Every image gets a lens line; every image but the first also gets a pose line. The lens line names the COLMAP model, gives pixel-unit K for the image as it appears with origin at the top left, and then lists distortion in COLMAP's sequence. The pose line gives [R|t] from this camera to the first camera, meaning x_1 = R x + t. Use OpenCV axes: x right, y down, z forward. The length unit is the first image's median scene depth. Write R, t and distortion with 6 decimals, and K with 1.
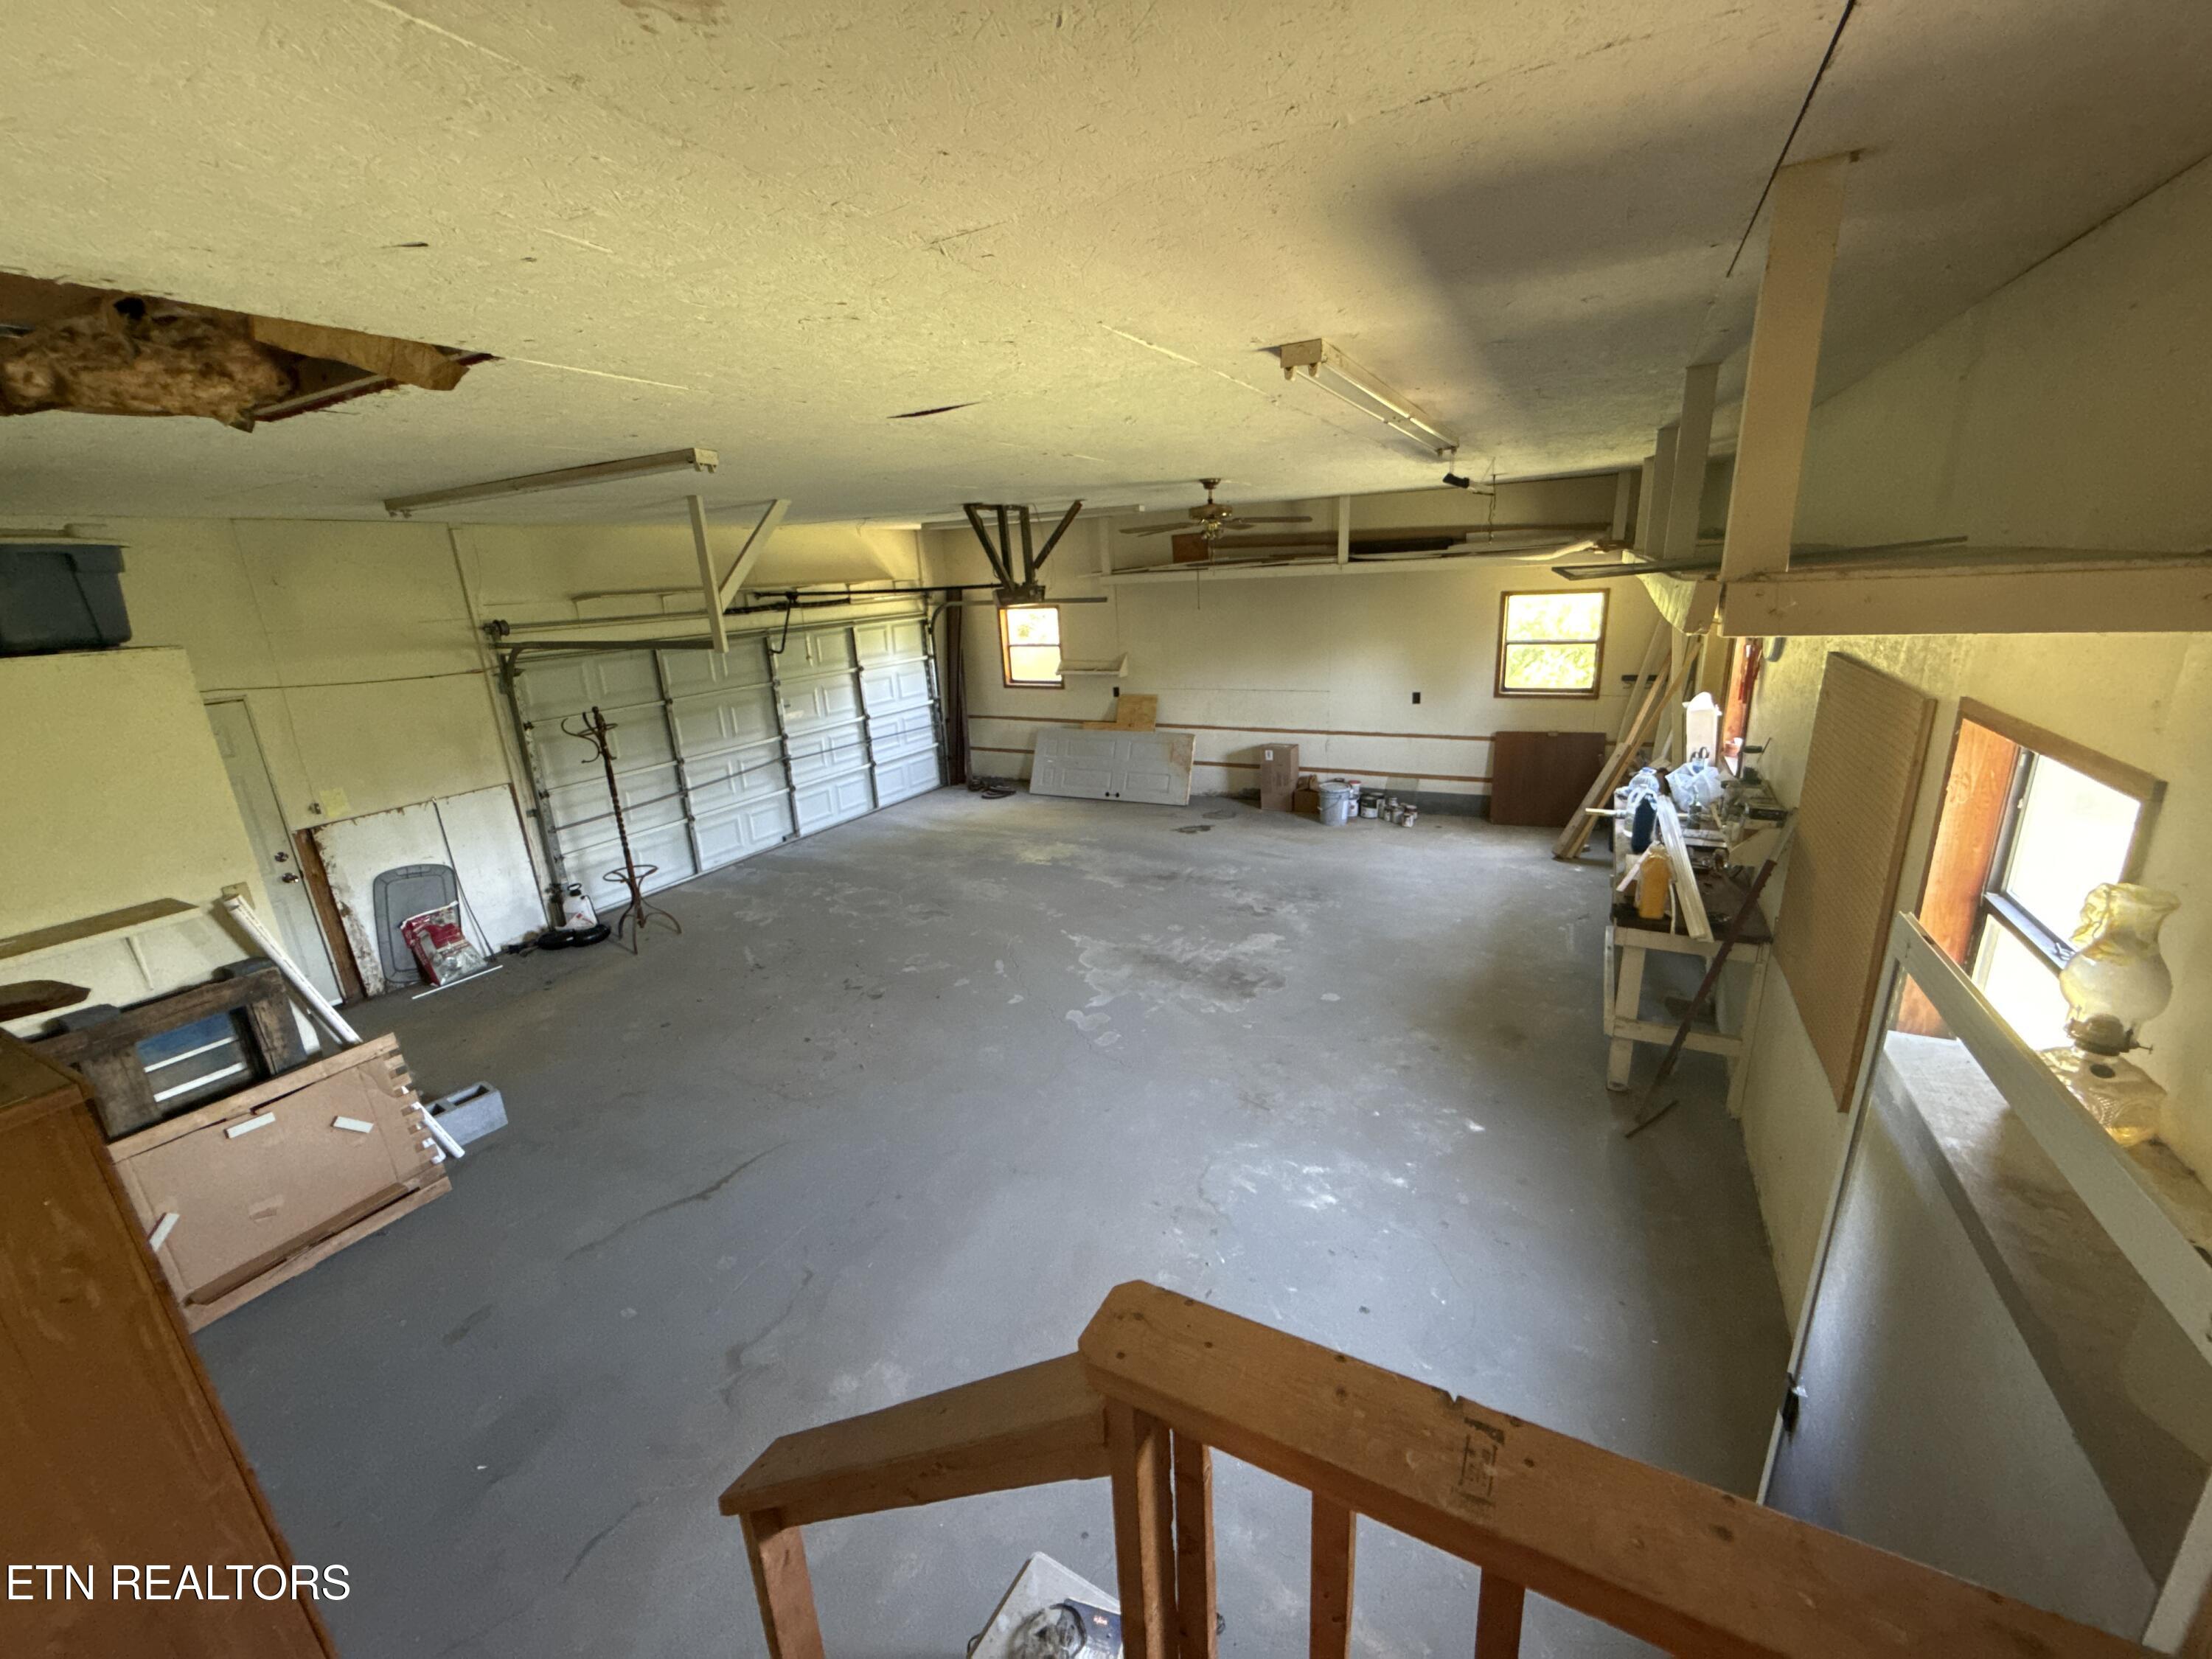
lens RADIAL K [[885.1, 0, 1104.9], [0, 885.1, 830.3], [0, 0, 1]] dist [-0.000242, 0.000785]
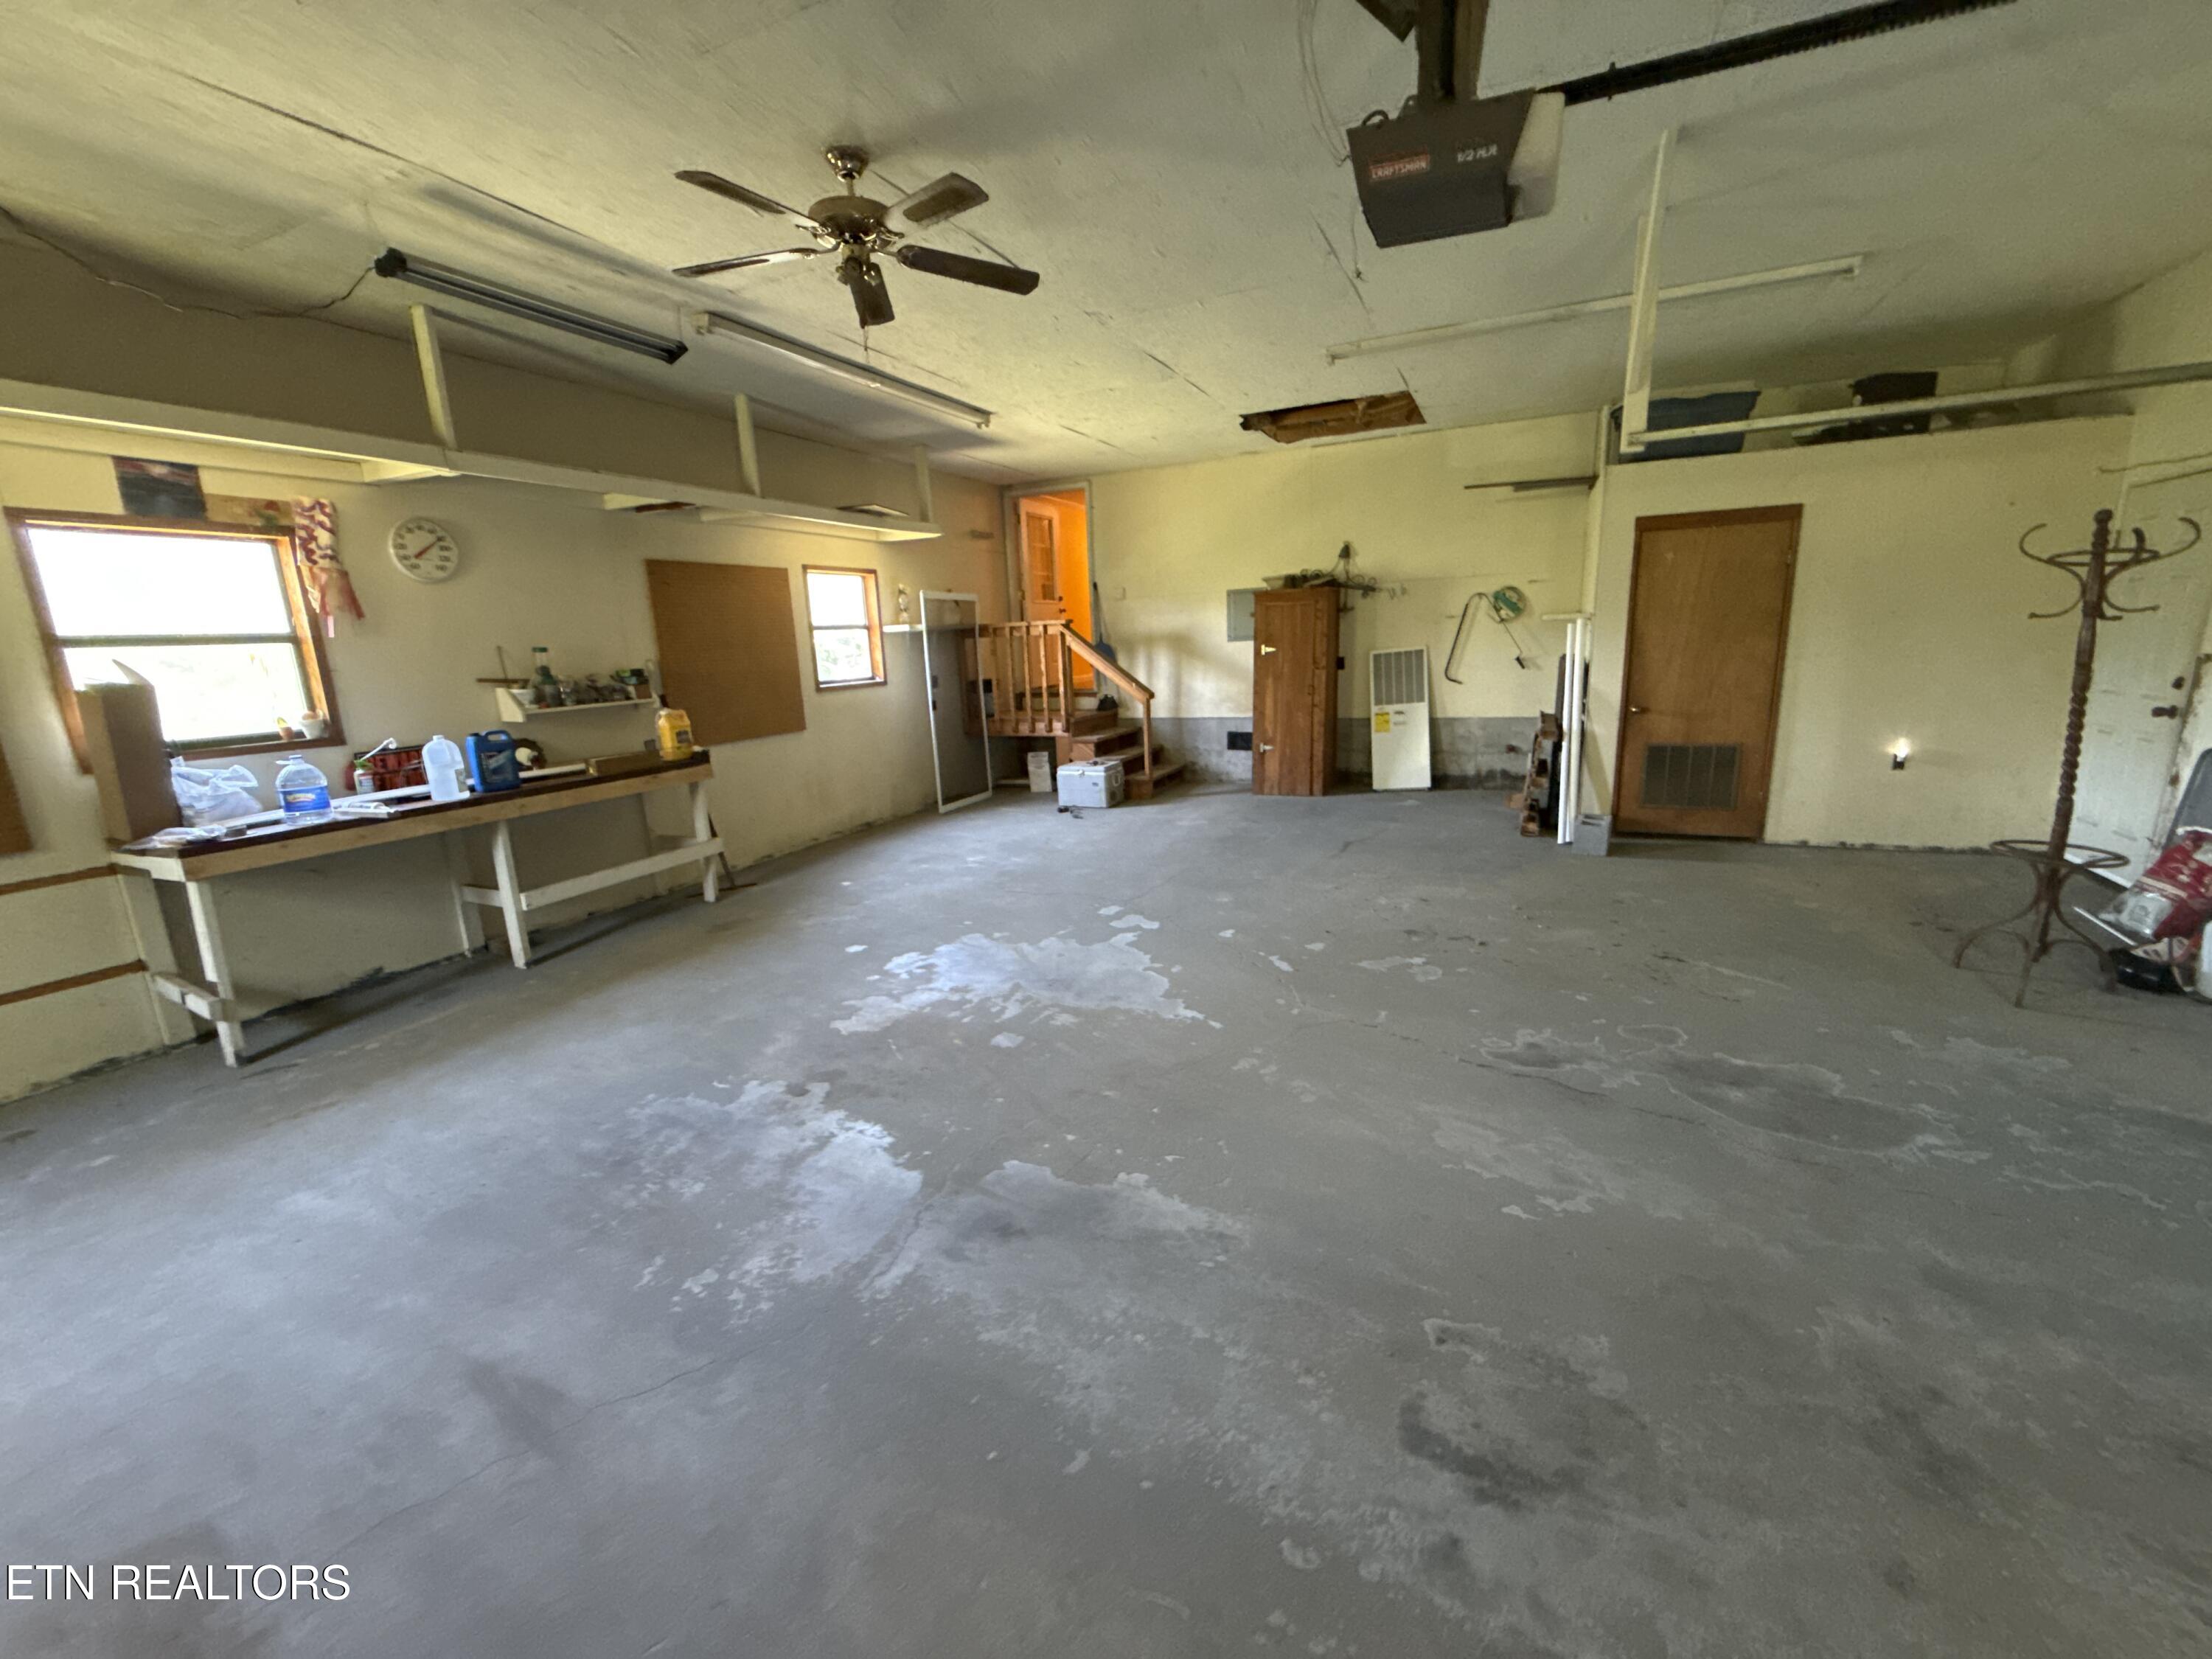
lens RADIAL K [[885.1, 0, 1104.7], [0, 885.1, 825.4], [0, 0, 1]] dist [-0.000242, 0.000785]
pose [[-0.993552, 0.108139, -0.034076, 0.025888], [0.078725, 0.874259, 0.479033, -0.260987], [0.081594, 0.473262, -0.877135, 1.446325]]
